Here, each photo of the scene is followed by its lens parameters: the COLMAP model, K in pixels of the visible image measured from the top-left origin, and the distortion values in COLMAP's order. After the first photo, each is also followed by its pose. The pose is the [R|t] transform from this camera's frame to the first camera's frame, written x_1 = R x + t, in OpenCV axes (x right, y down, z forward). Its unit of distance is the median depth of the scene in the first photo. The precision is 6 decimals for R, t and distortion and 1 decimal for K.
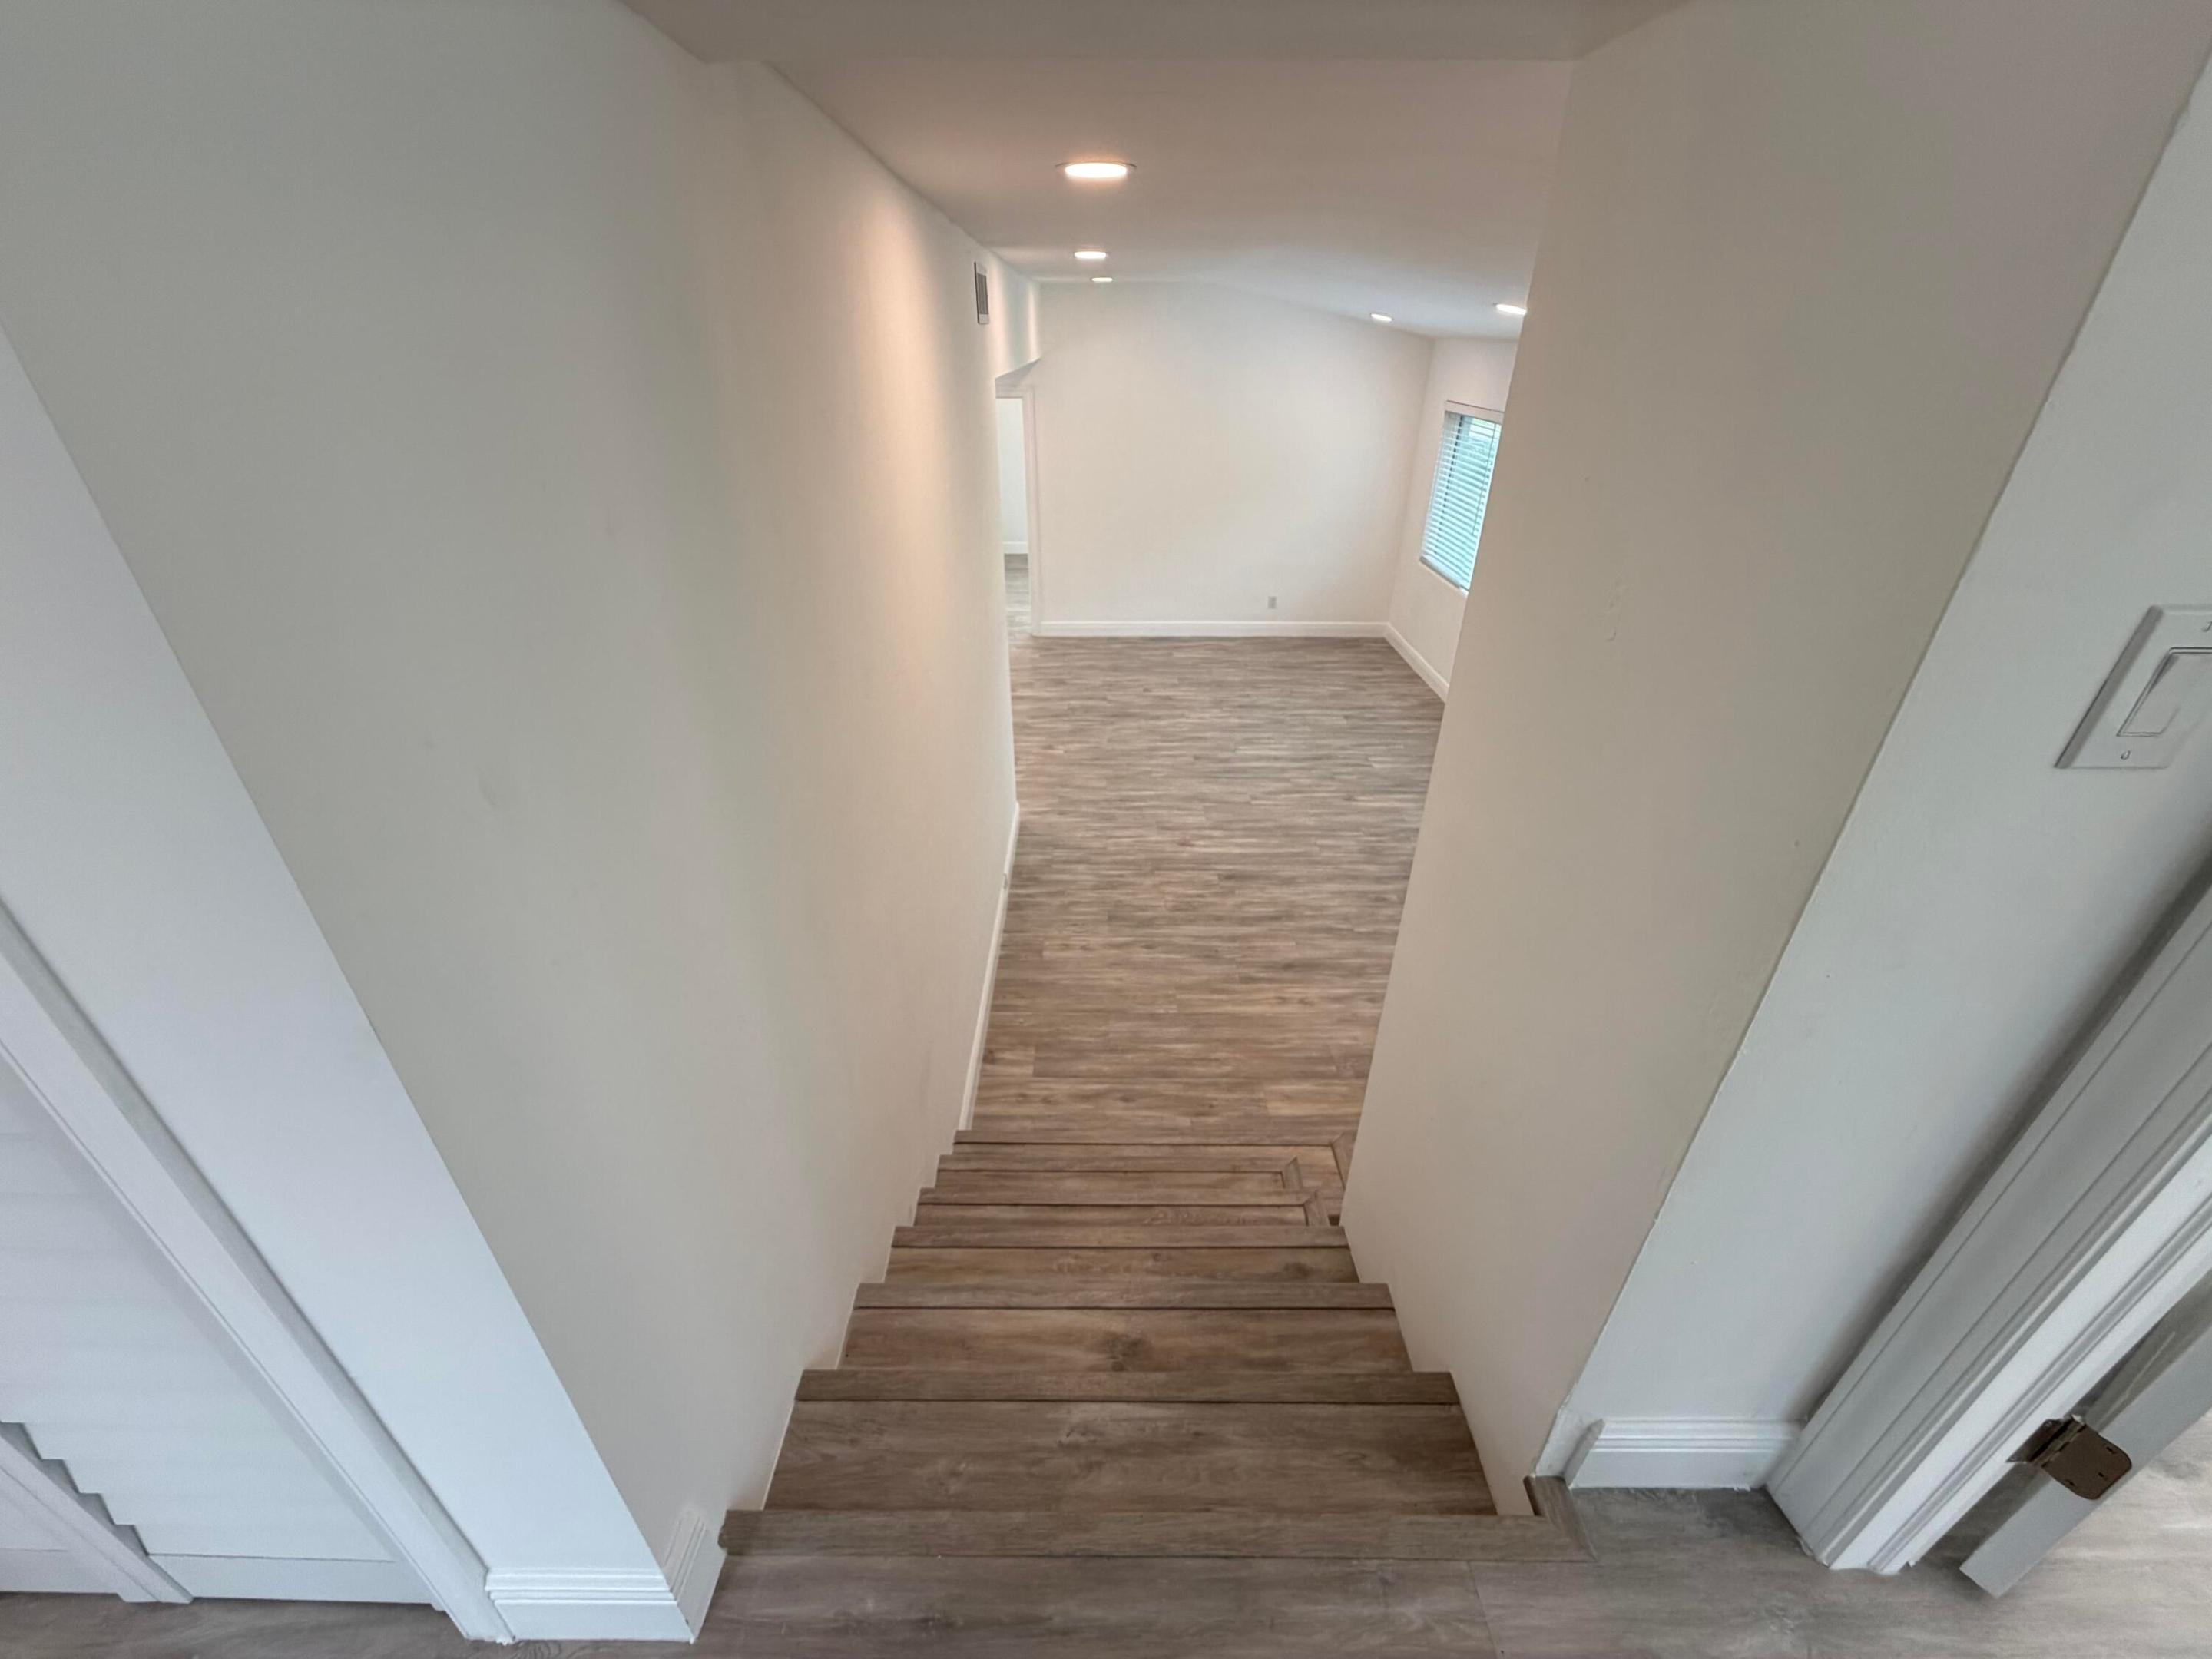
lens RADIAL K [[876.4, 0, 1103.1], [0, 876.4, 820.7], [0, 0, 1]] dist [0.000078, -0.000041]
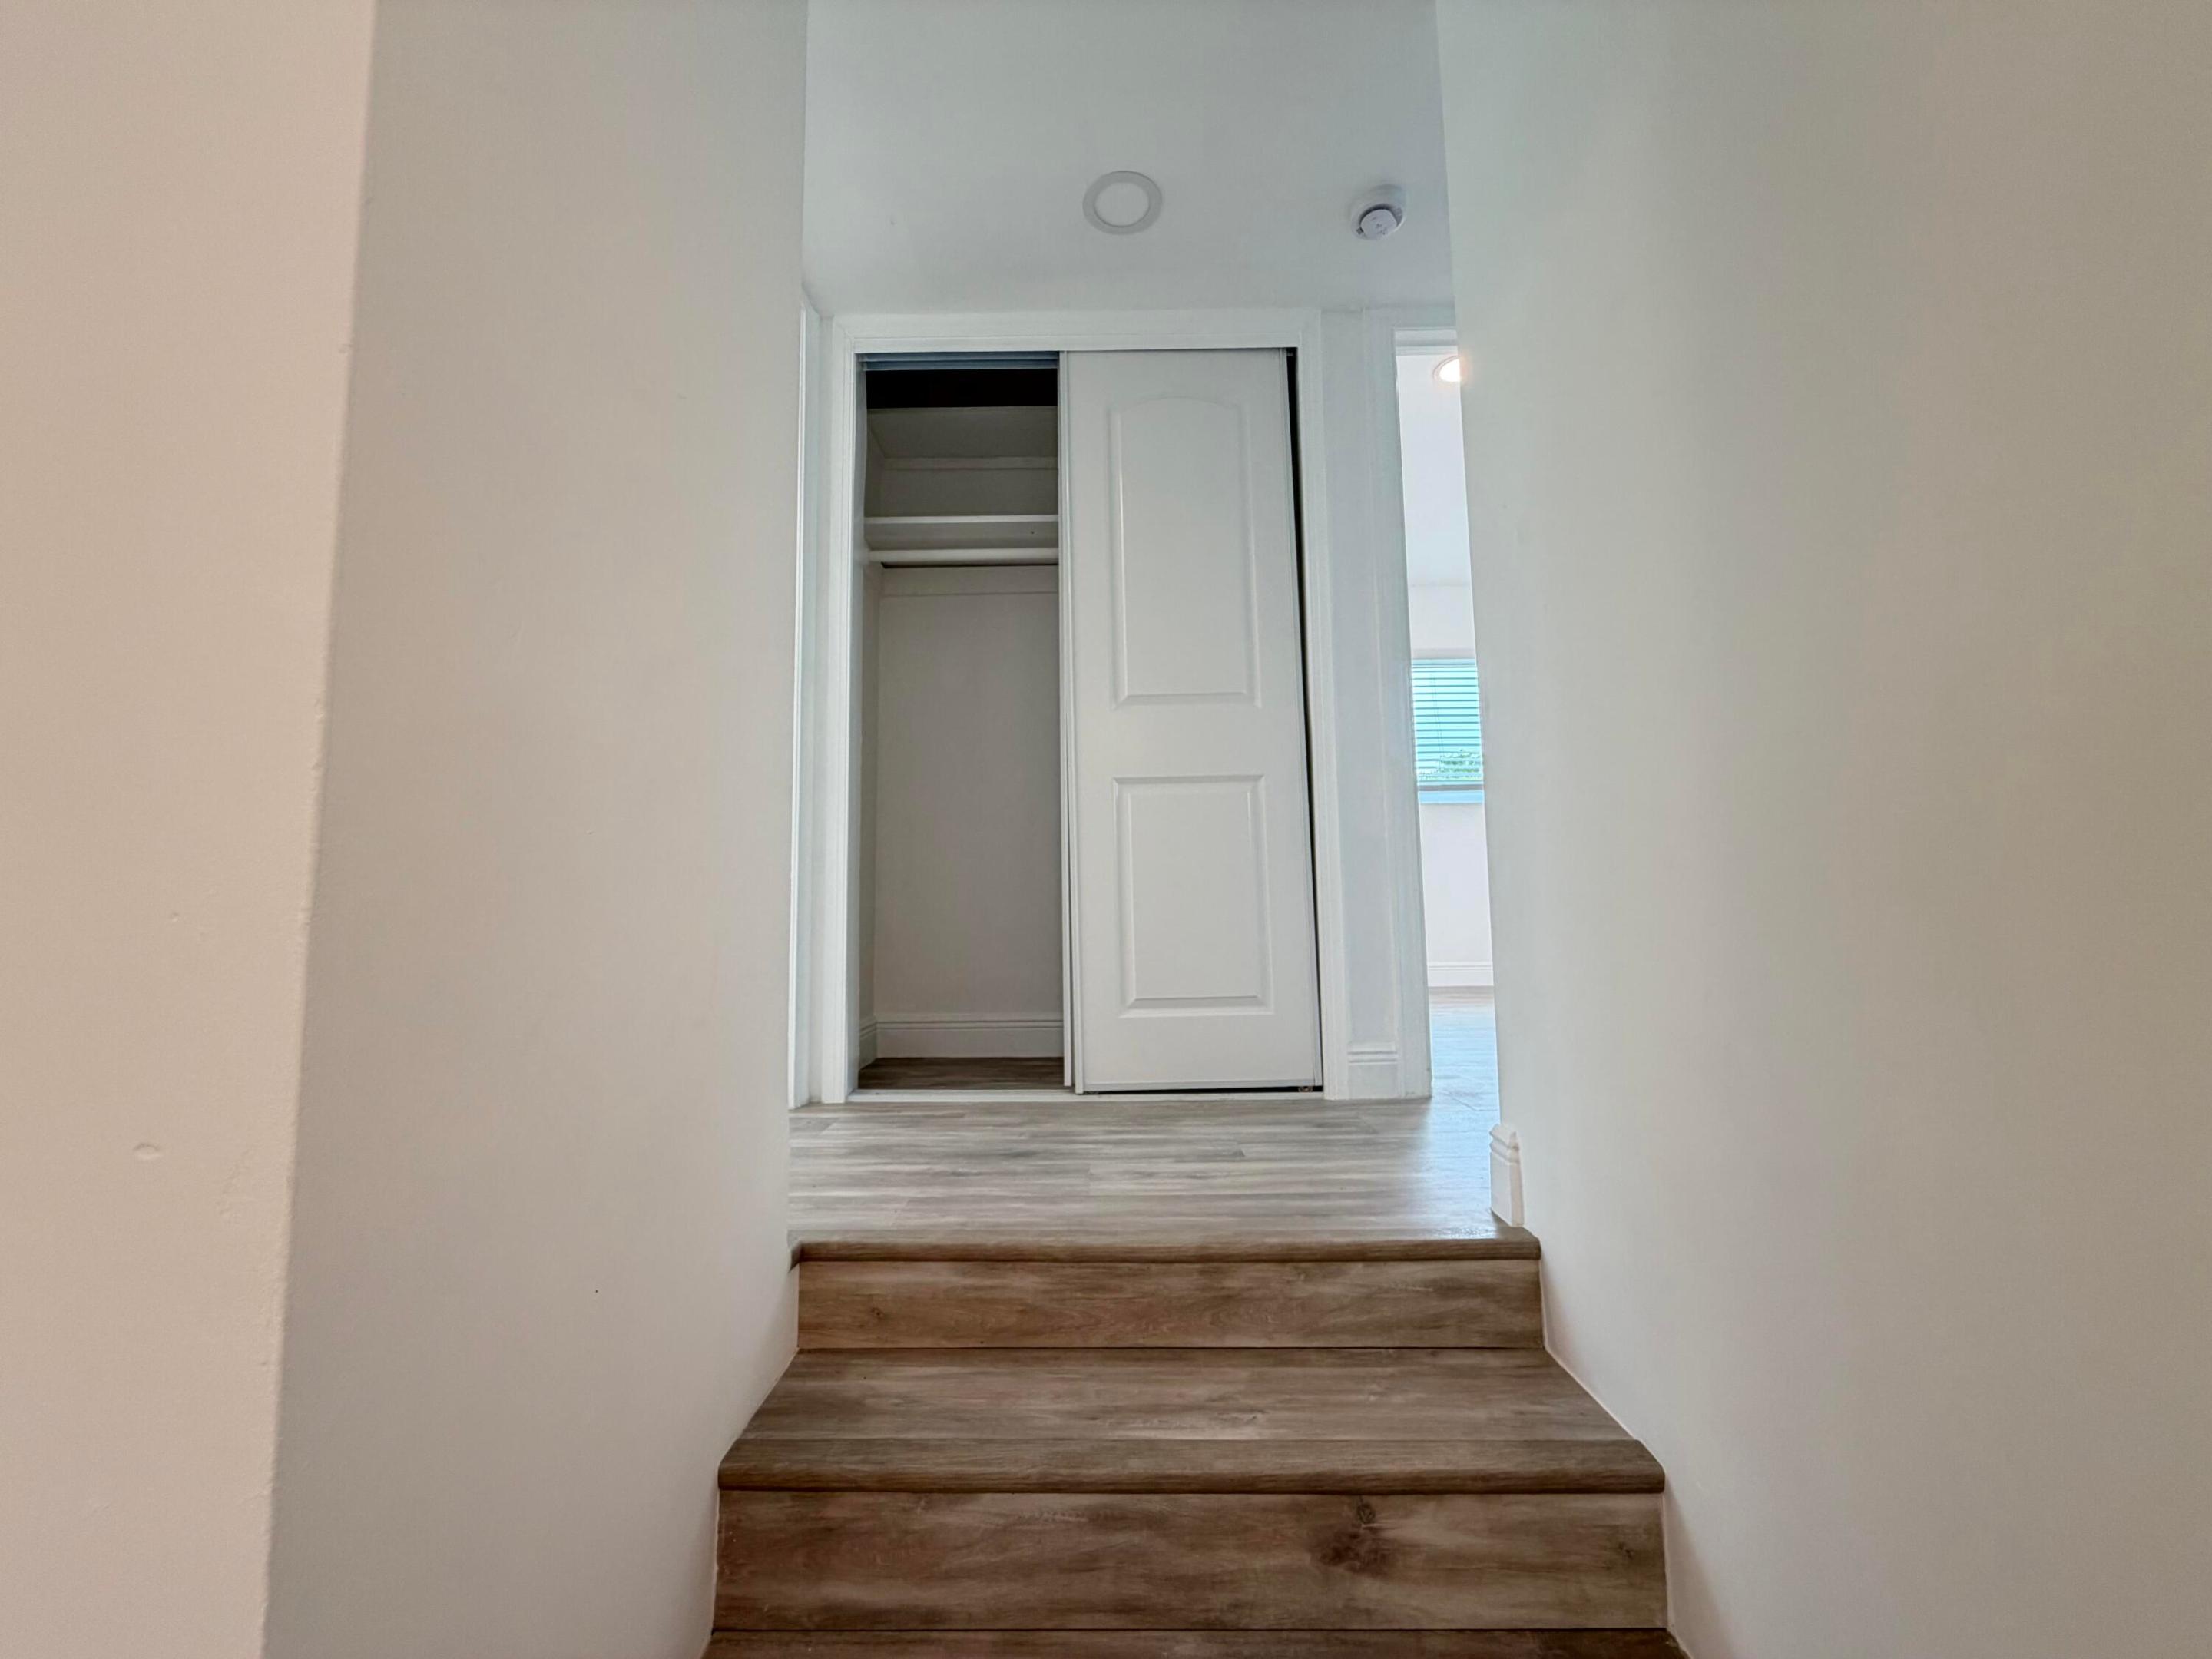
lens RADIAL K [[876.4, 0, 1086.7], [0, 876.4, 825.6], [0, 0, 1]] dist [0.000078, -0.000041]
pose [[-0.999872, 0.011889, 0.010692, 0.100518], [0.015250, 0.910072, 0.414170, -0.124473], [-0.004807, 0.414280, -0.910137, 1.528510]]
